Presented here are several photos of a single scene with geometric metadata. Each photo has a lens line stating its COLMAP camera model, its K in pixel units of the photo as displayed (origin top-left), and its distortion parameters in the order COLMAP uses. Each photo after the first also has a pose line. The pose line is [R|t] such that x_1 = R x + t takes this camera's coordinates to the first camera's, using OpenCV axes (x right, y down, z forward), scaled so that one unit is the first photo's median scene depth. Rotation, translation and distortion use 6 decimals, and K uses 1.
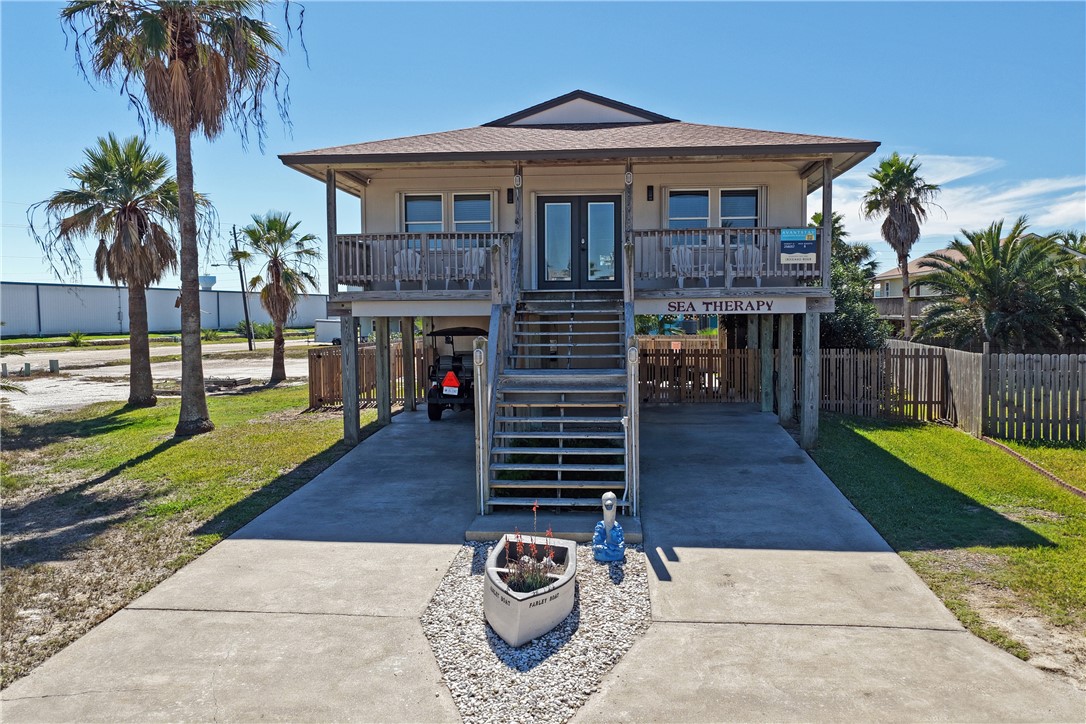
lens RADIAL K [[890.5, 0, 543.0], [0, 890.5, 362.0], [0, 0, 1]] dist [-0.013538, 0.046218]
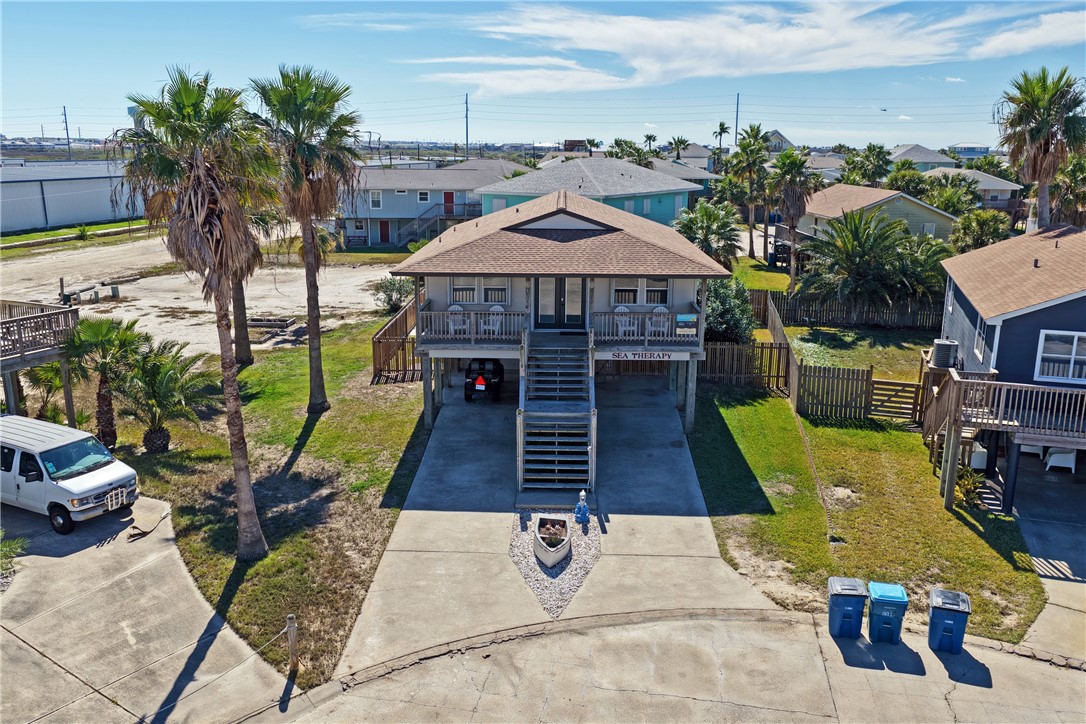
lens RADIAL K [[911.1, 0, 543.0], [0, 911.1, 362.0], [0, 0, 1]] dist [0.000089, 0.021688]
pose [[0.998092, -0.000071, 0.061745, -0.150833], [-0.011742, 0.981535, 0.190923, -0.551630], [-0.060618, -0.191284, 0.979661, -1.063991]]
